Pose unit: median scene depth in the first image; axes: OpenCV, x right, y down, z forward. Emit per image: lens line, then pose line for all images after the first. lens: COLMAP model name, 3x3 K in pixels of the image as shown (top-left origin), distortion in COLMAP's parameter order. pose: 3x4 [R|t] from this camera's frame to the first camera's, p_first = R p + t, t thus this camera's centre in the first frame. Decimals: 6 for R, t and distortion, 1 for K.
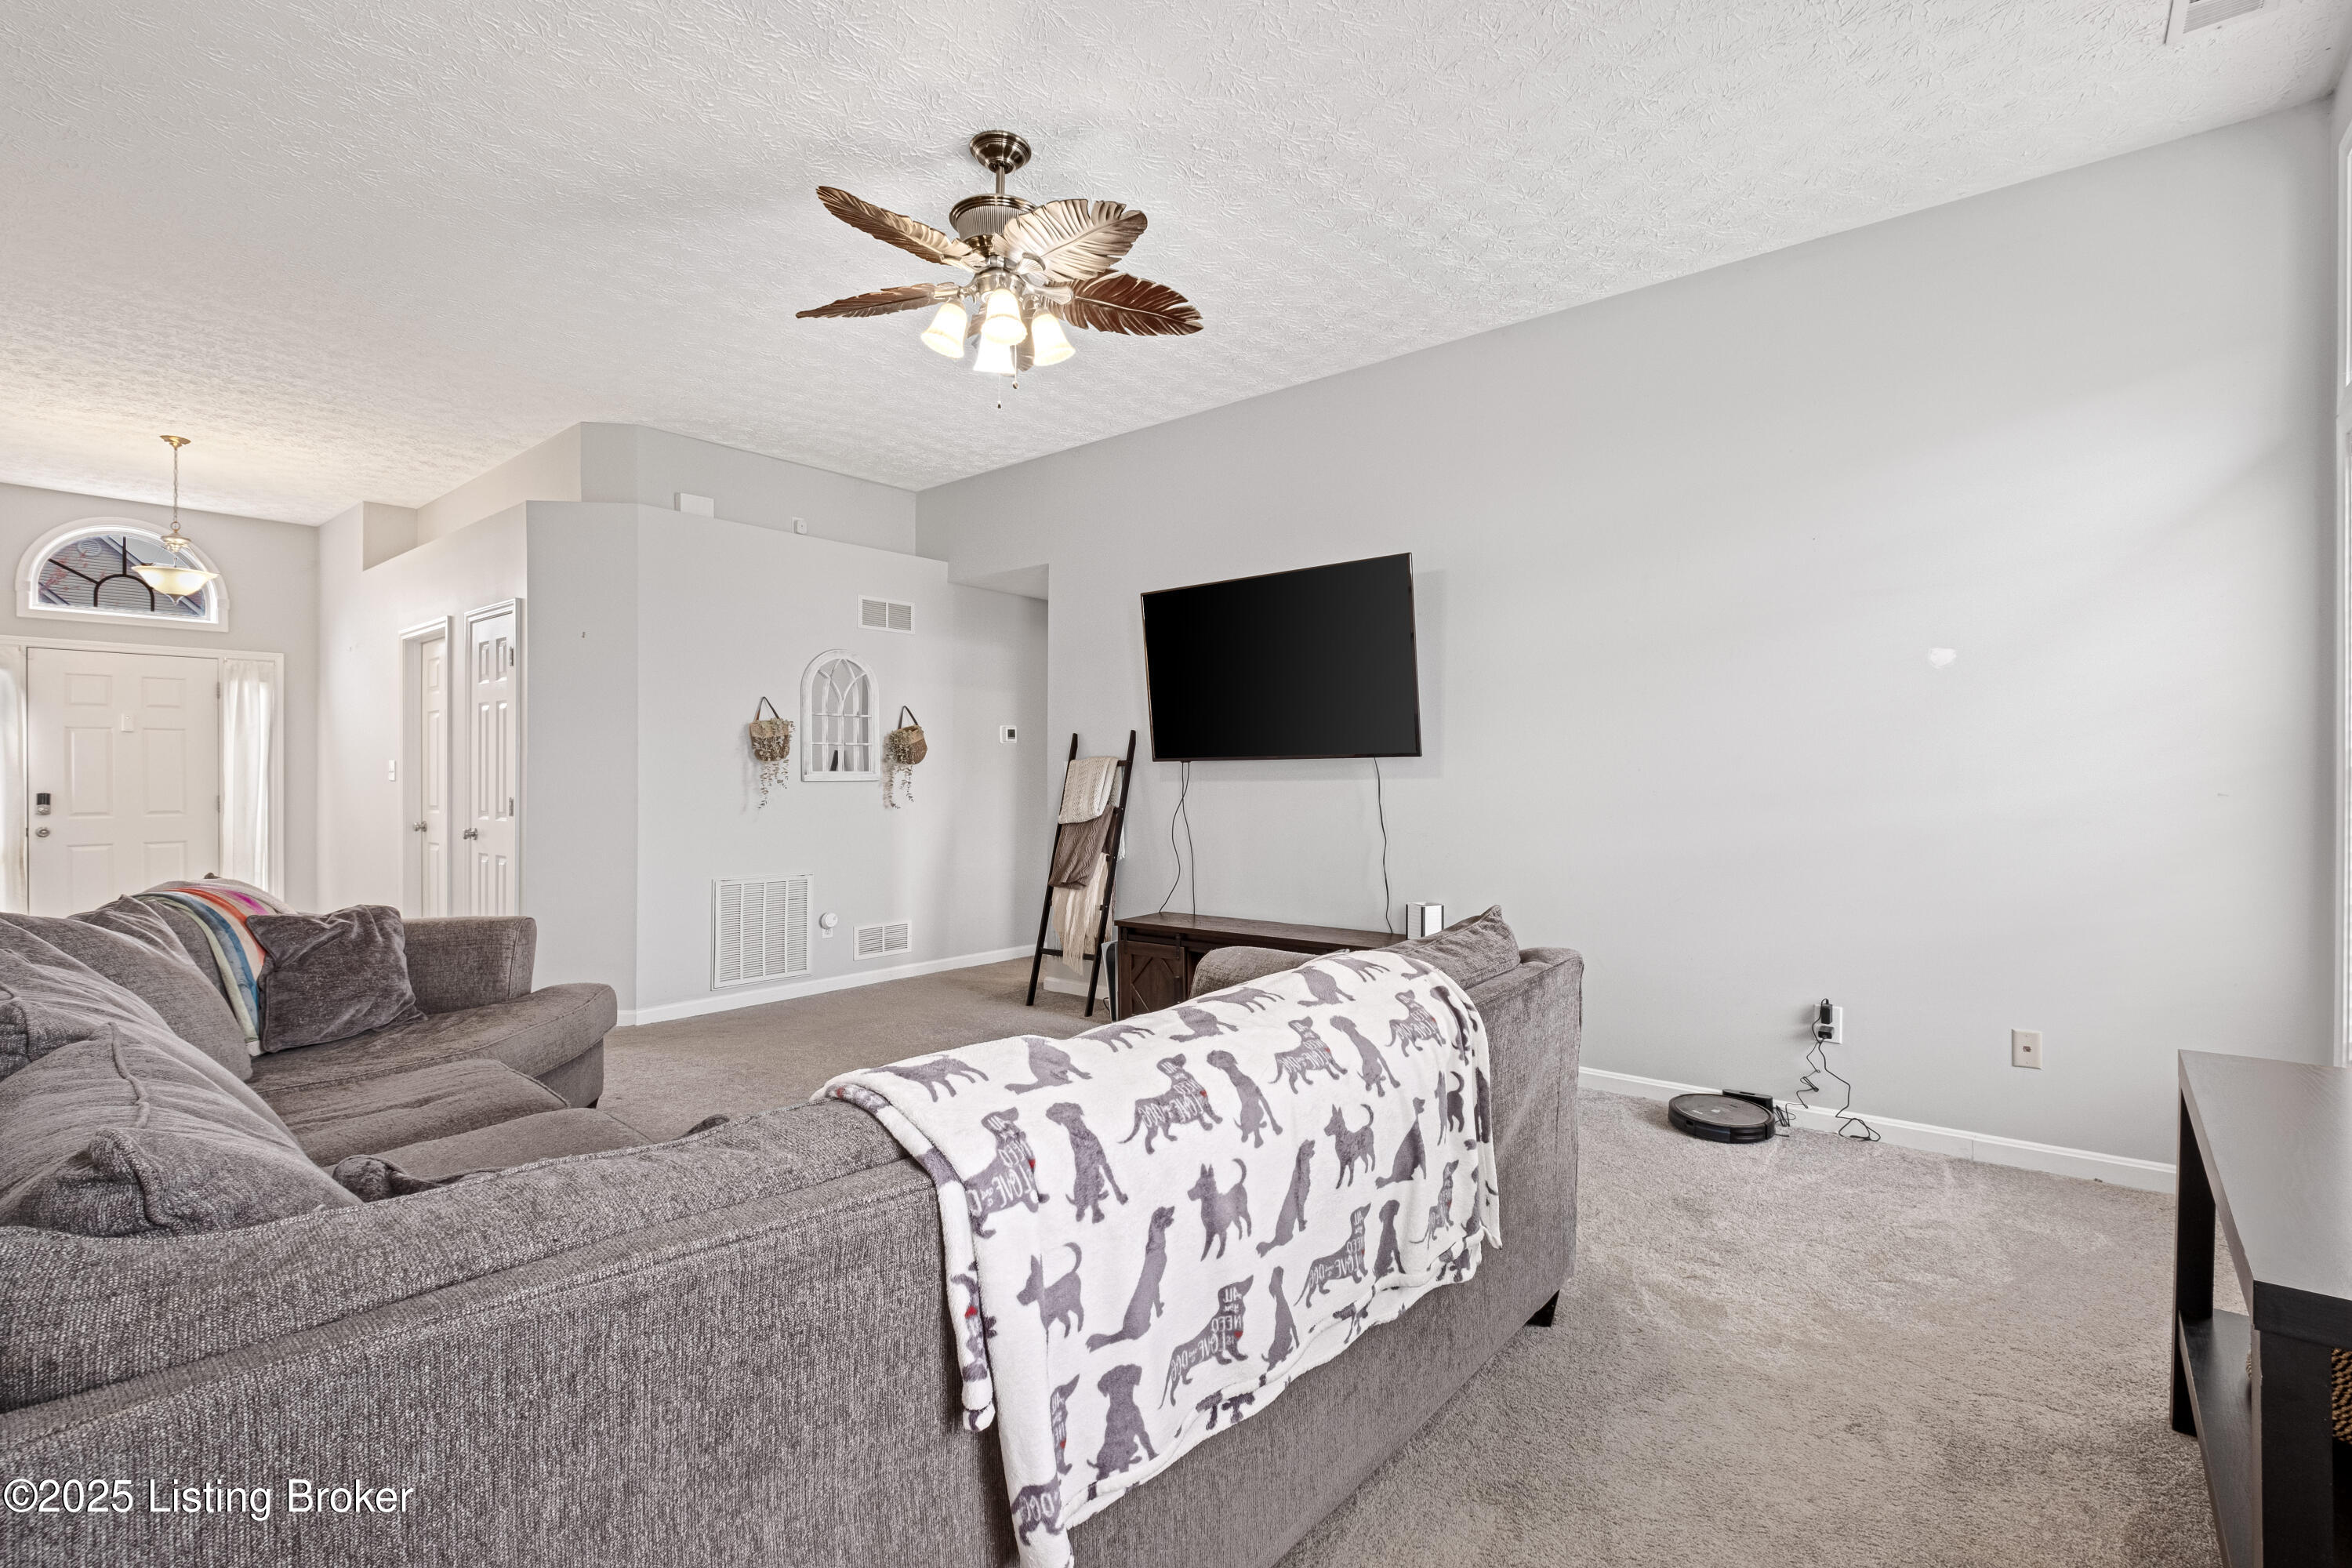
lens RADIAL K [[1063.0, 0, 1190.1], [0, 1063.0, 806.1], [0, 0, 1]] dist [-0.002538, -0.002508]
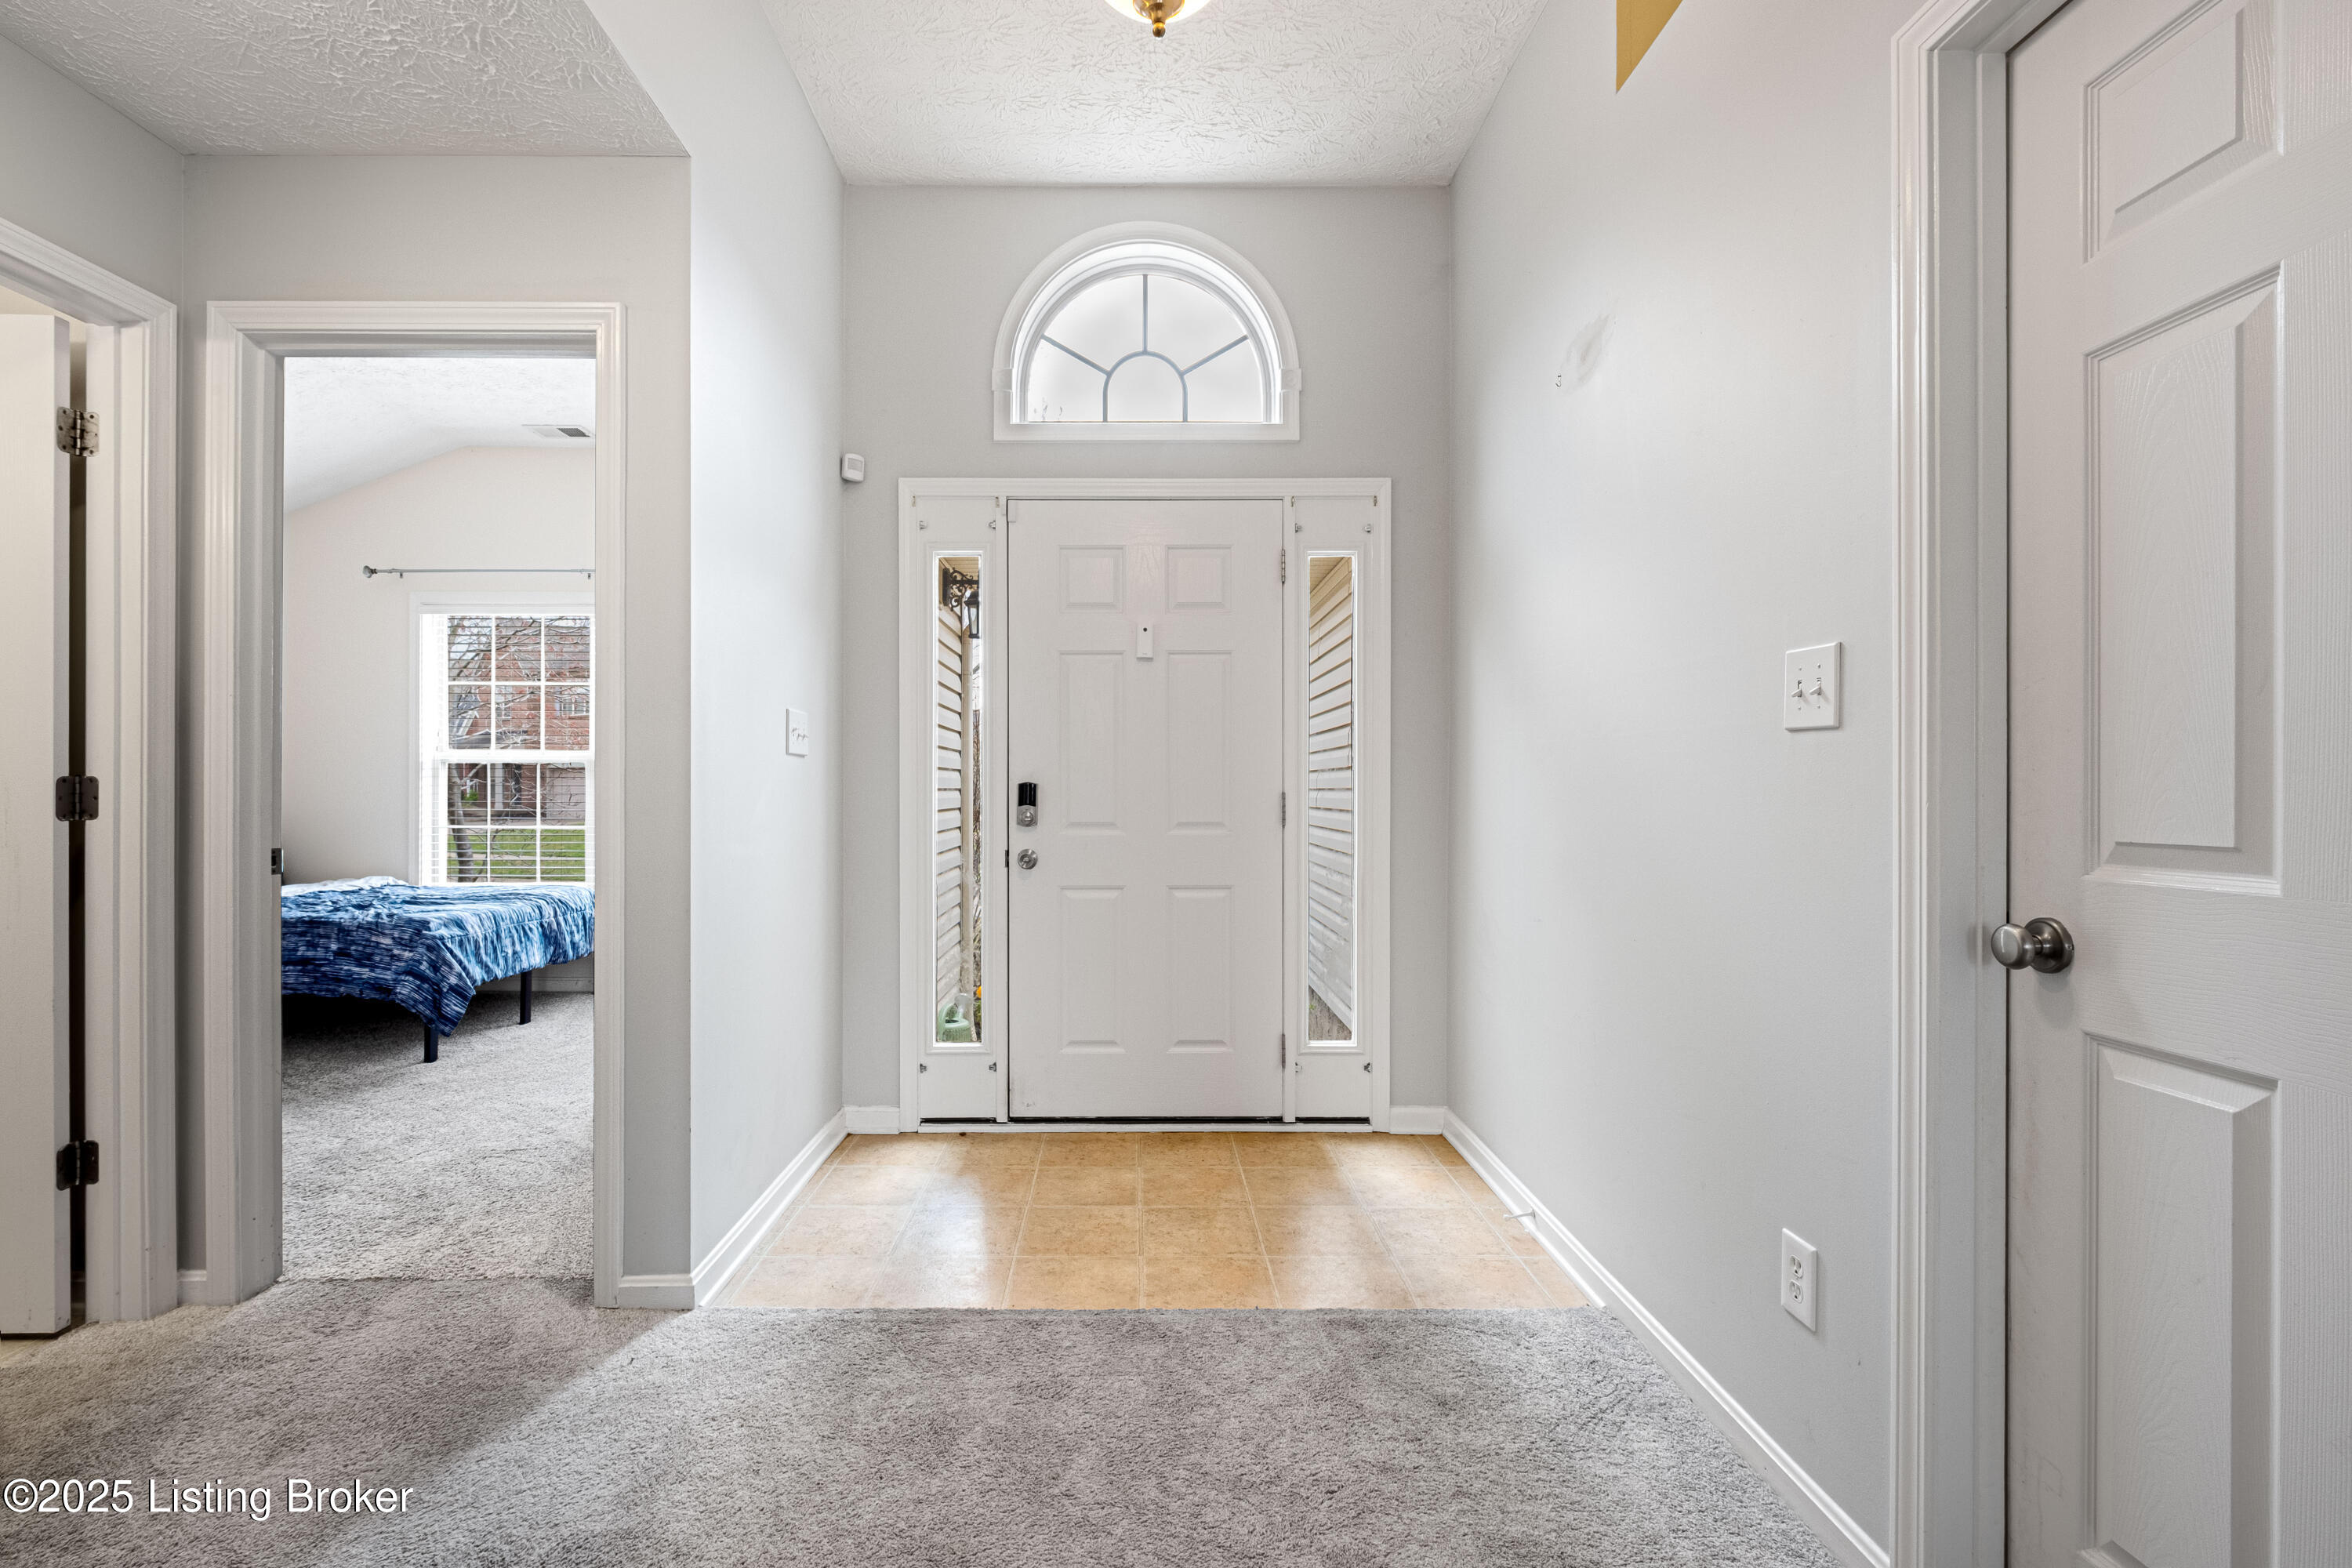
lens RADIAL K [[1063.0, 0, 1175.5], [0, 1063.0, 786.5], [0, 0, 1]] dist [-0.002538, -0.002508]
pose [[0.651910, -0.002238, -0.758293, -0.644999], [-0.007311, 0.999931, -0.009237, -0.006346], [0.758262, 0.011565, 0.651848, 0.716876]]
